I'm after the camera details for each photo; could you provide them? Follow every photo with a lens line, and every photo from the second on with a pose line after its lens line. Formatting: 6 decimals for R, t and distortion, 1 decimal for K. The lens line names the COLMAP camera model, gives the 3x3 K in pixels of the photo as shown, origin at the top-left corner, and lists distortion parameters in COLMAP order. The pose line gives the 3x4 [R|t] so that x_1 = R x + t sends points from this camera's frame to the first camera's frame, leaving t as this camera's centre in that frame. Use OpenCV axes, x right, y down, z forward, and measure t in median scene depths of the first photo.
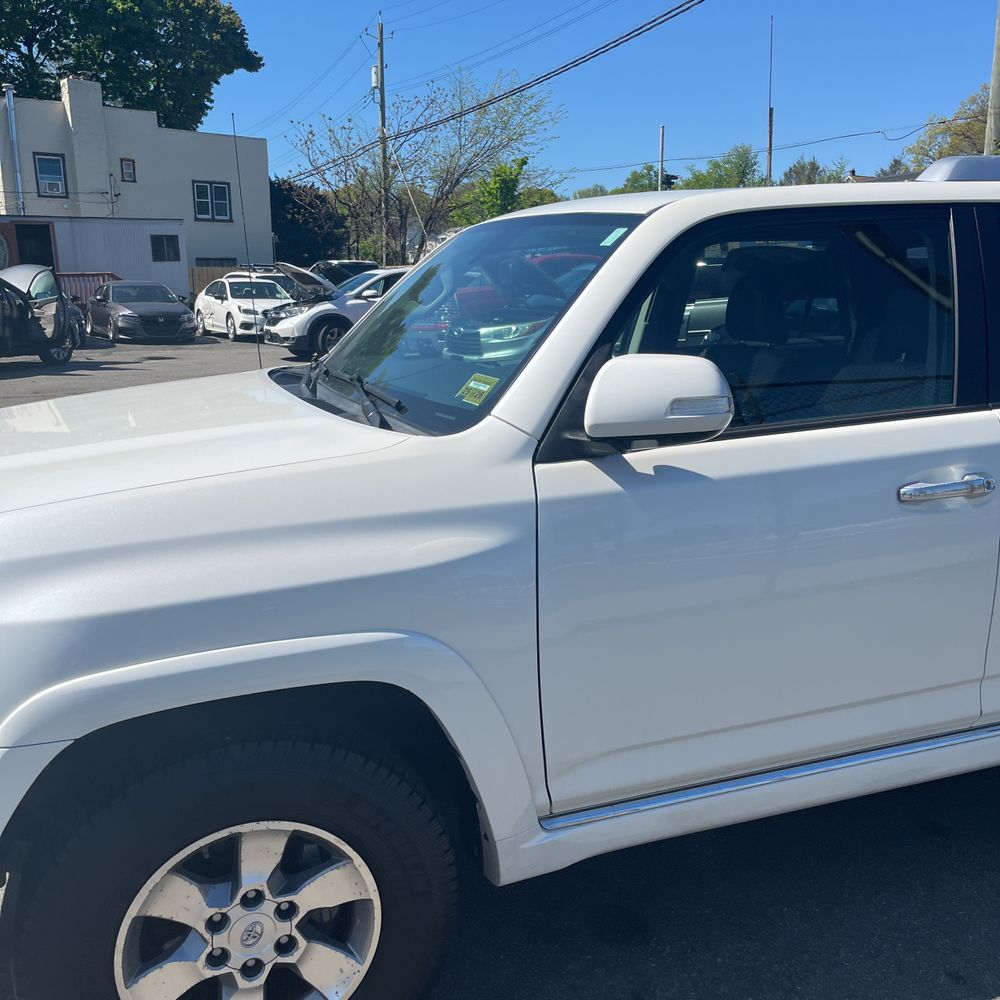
lens RADIAL K [[1015.9, 0, 499.6], [0, 1015.9, 488.1], [0, 0, 1]] dist [0.023706, 0.000000]
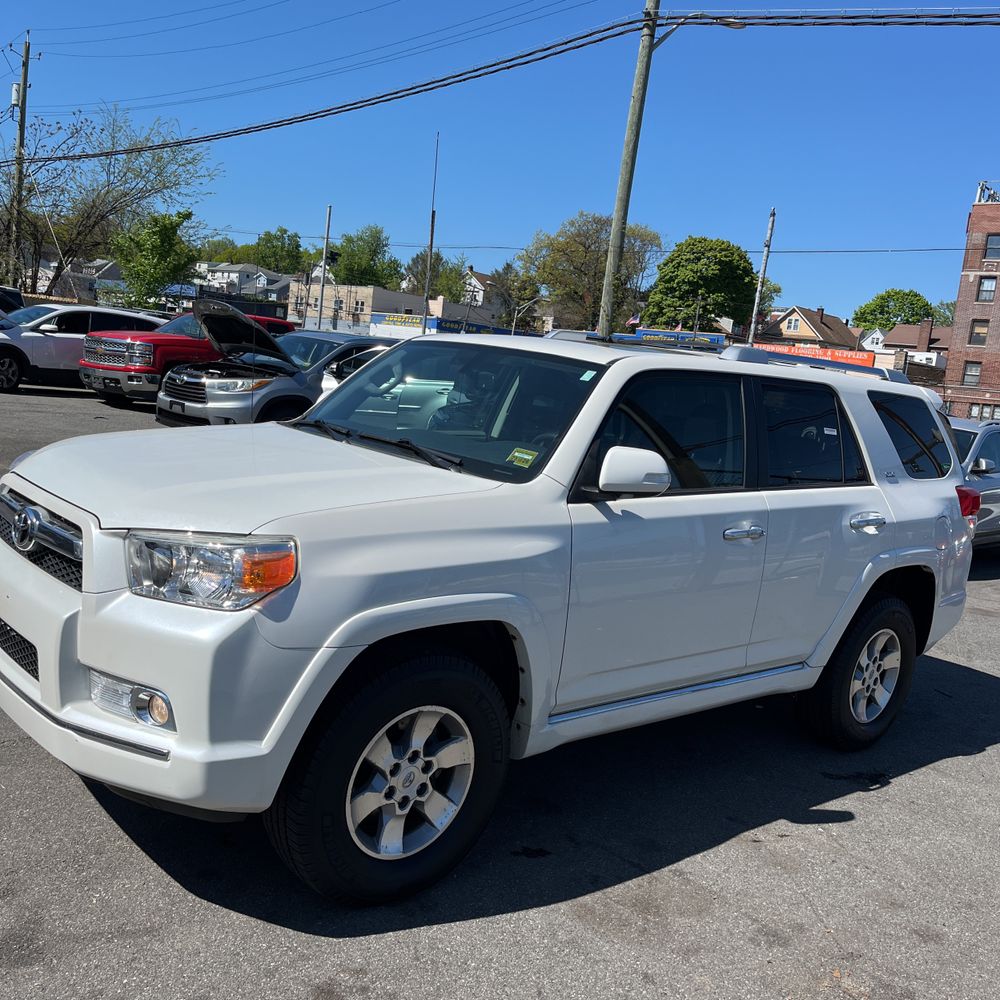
lens RADIAL K [[1015.9, 0, 469.1], [0, 1015.9, 488.3], [0, 0, 1]] dist [0.023706, 0.000000]
pose [[0.931325, 0.072992, 0.356799, -0.613282], [-0.053185, 0.996465, -0.065027, 0.059659], [-0.360285, 0.041585, 0.931915, -0.452259]]
